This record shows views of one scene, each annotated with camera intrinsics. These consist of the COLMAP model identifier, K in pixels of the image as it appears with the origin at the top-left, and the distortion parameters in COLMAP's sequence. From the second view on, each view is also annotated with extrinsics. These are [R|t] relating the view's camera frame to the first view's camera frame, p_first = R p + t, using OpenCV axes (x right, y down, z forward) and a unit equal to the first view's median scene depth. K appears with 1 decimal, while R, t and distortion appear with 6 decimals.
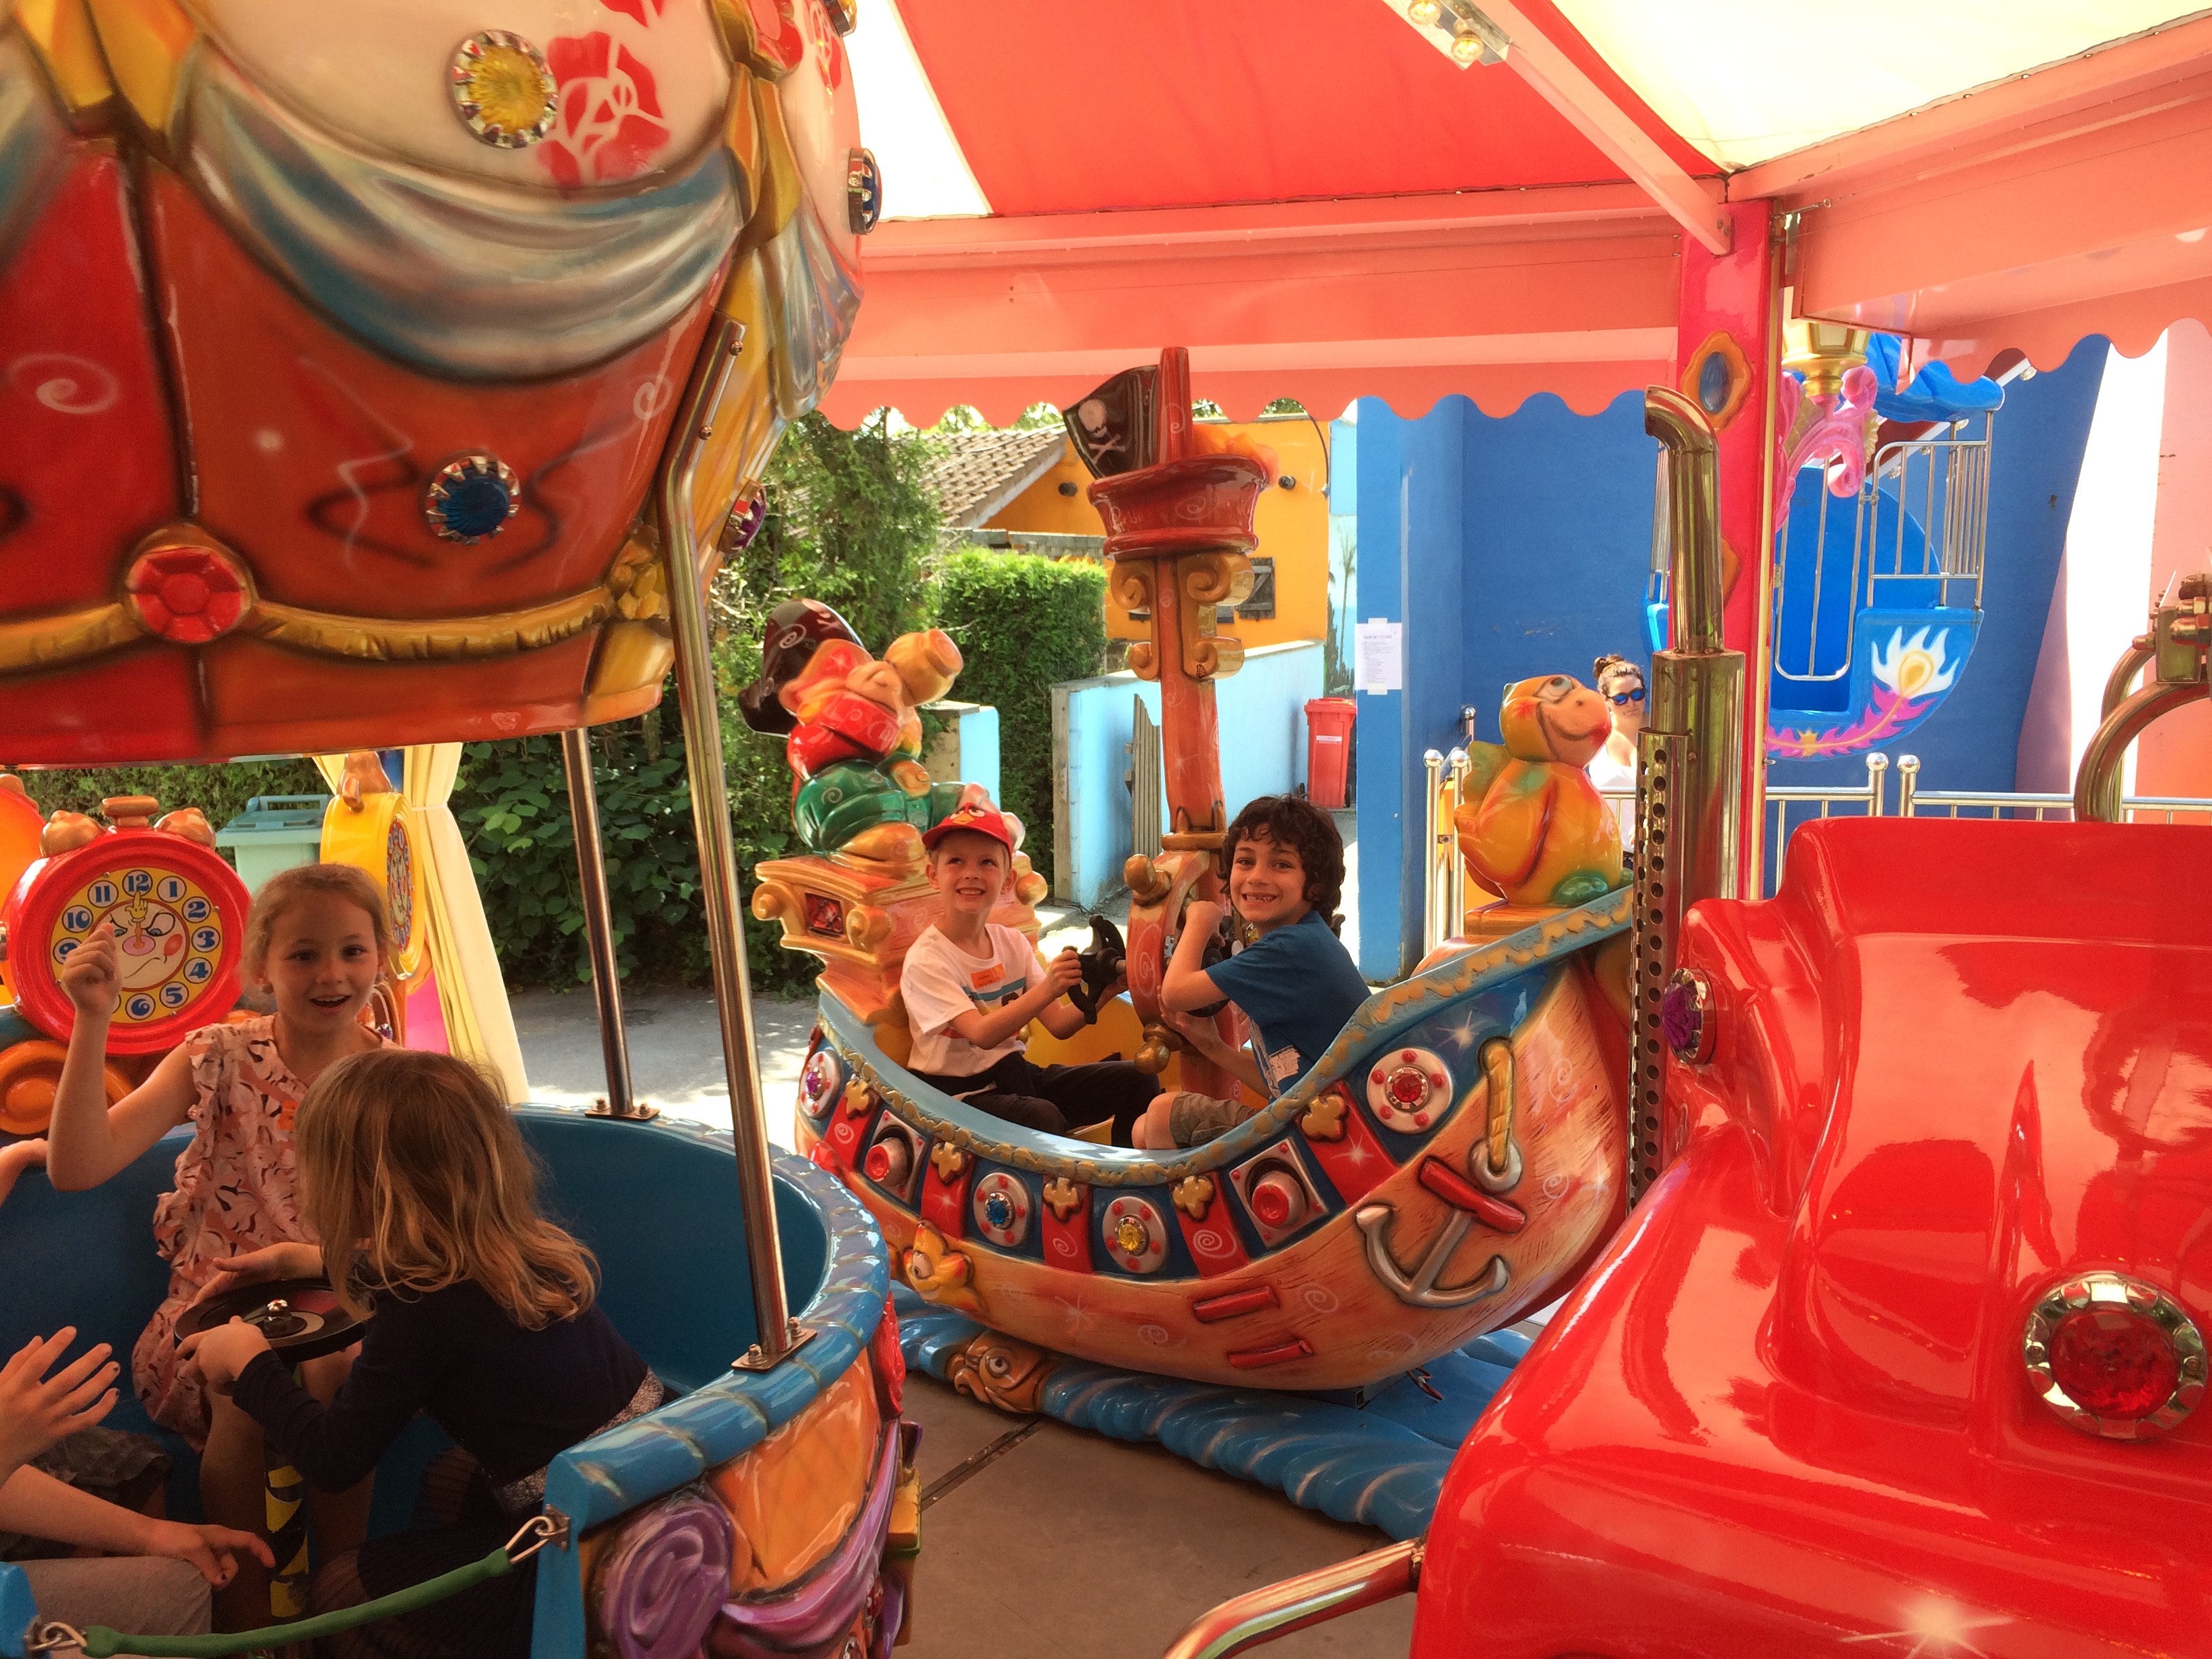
lens RADIAL K [[1874.5, 0, 1112.5], [0, 1874.5, 843.5], [0, 0, 1]] dist [0.073720, -0.083160]
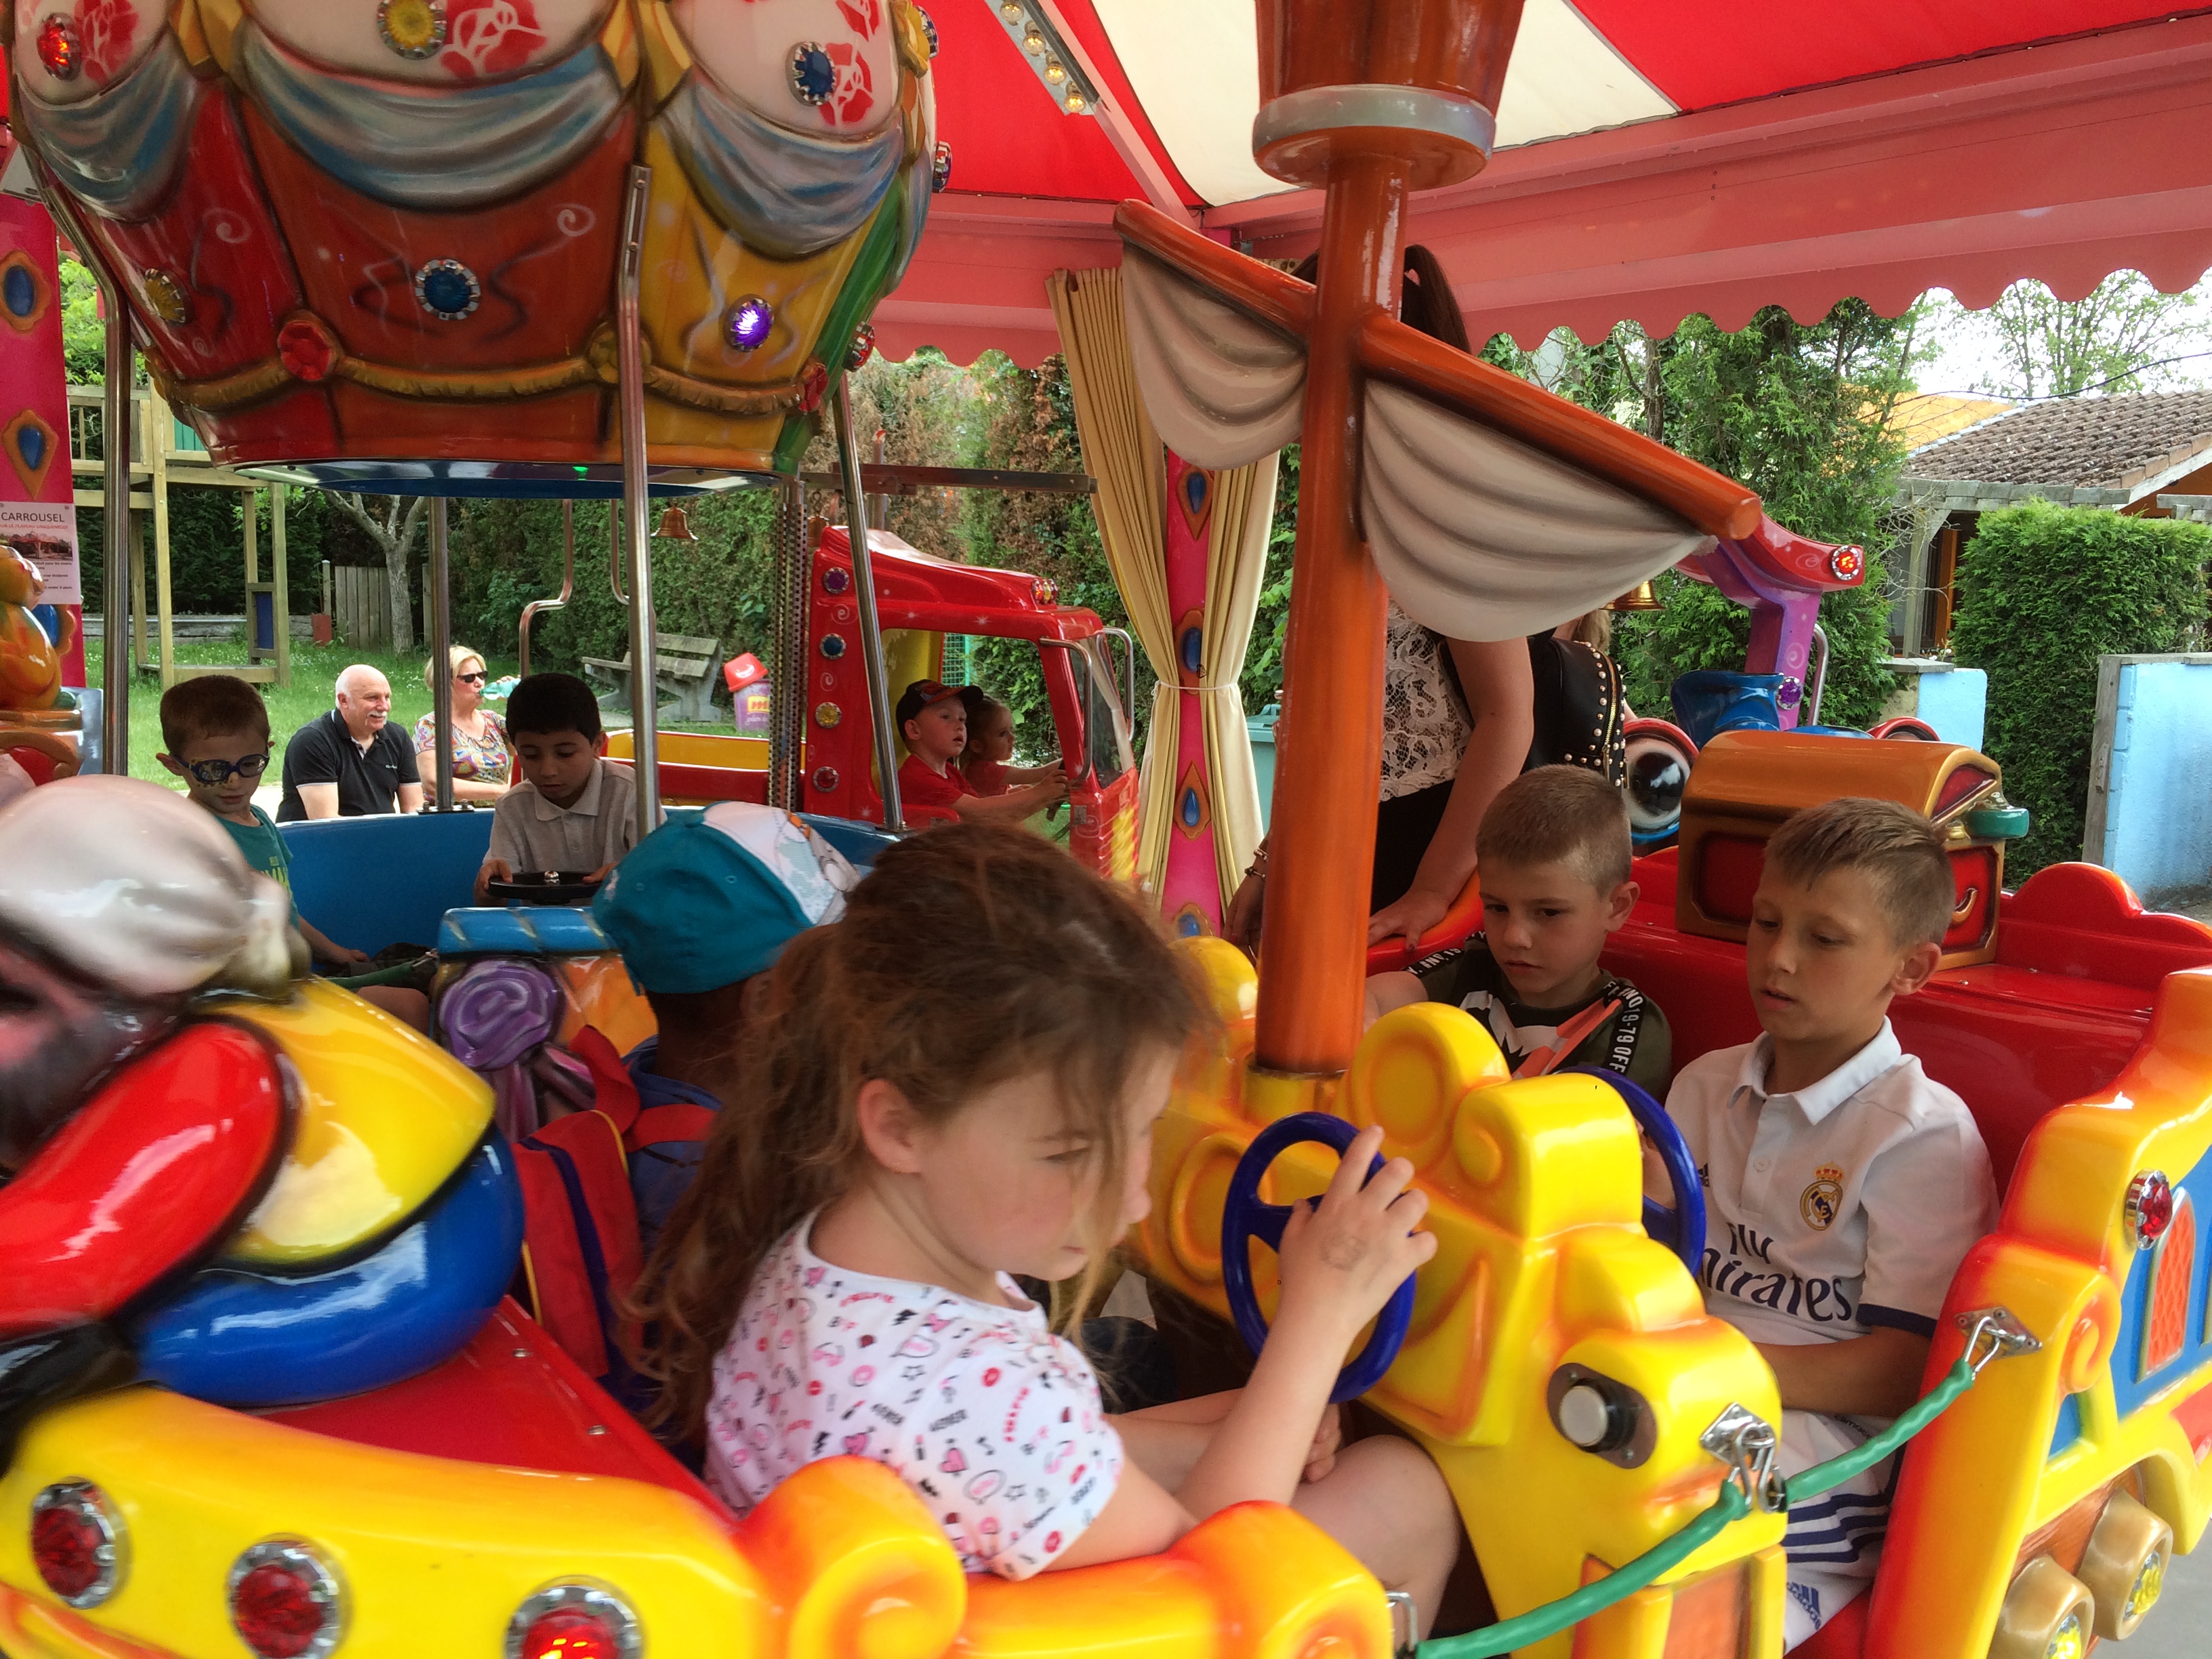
lens RADIAL K [[1874.5, 0, 1105.4], [0, 1874.5, 816.3], [0, 0, 1]] dist [0.073720, -0.083160]
pose [[0.788110, 0.105857, -0.606363, 1.060099], [-0.113554, 0.993197, 0.025799, 0.145471], [0.604969, 0.048523, 0.794769, 0.093877]]
